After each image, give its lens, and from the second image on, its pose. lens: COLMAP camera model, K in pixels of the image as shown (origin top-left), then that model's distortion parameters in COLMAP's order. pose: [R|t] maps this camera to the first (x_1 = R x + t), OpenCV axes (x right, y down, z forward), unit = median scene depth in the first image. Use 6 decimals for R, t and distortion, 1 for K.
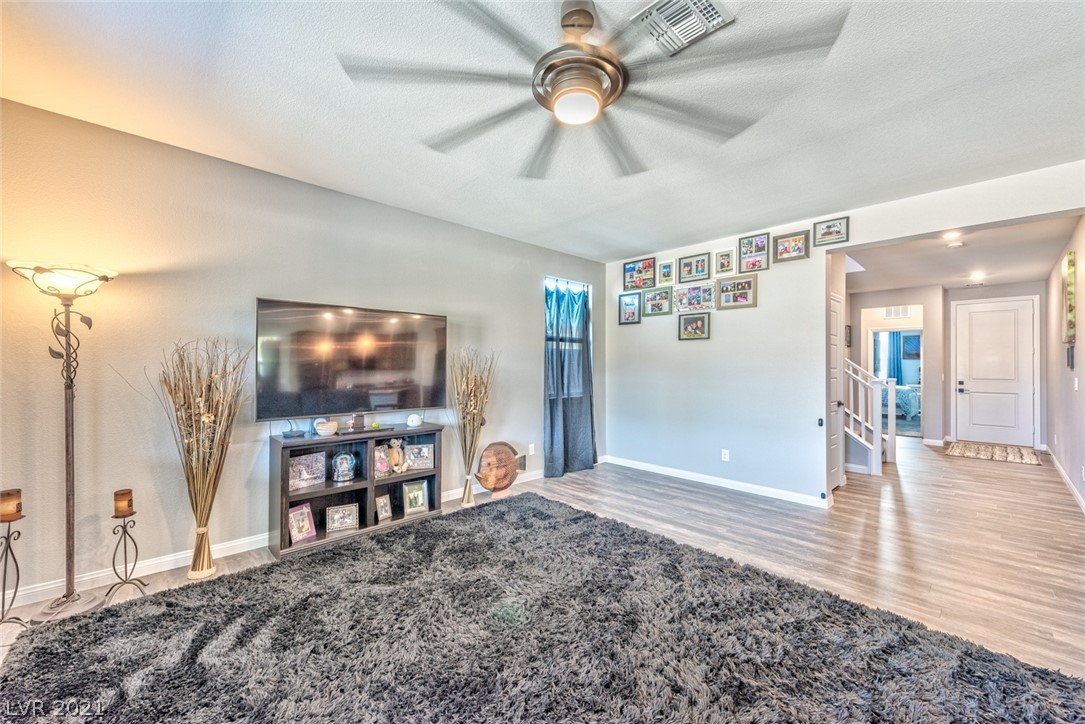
lens RADIAL K [[426.8, 0, 558.4], [0, 426.8, 363.2], [0, 0, 1]] dist [-0.000073, -0.000001]
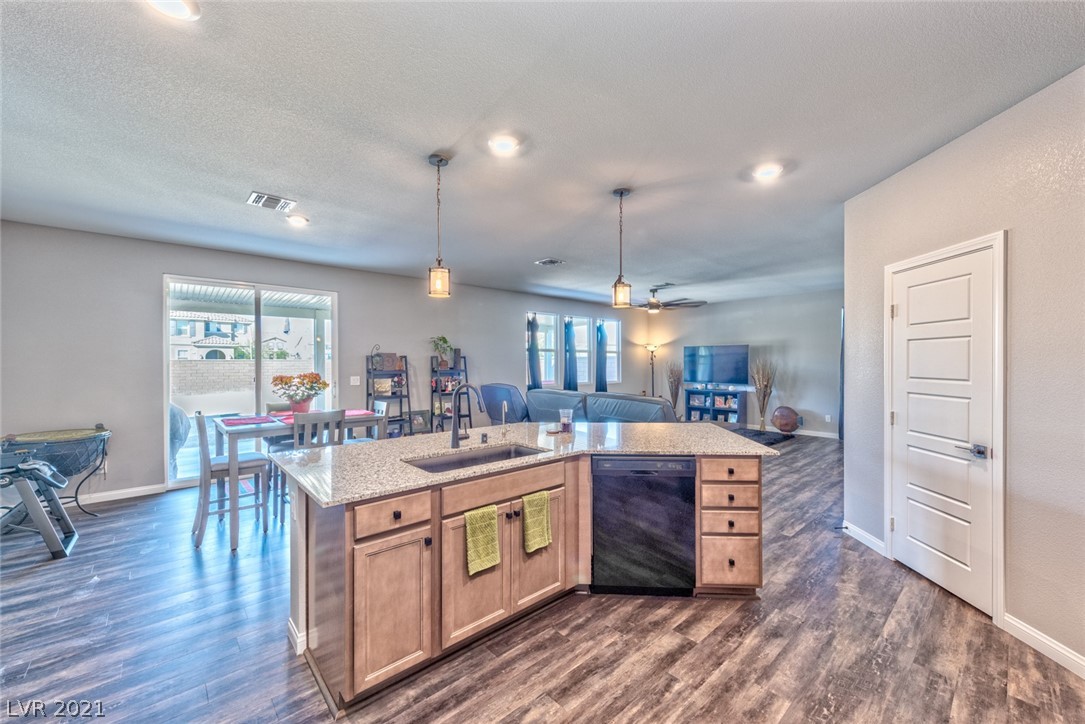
lens RADIAL K [[426.8, 0, 541.5], [0, 426.8, 365.0], [0, 0, 1]] dist [-0.000073, -0.000001]
pose [[-0.030688, -0.005599, -0.999513, 1.273146], [0.006025, 0.999965, -0.005786, 0.003283], [0.999511, -0.006200, -0.030653, -0.018094]]
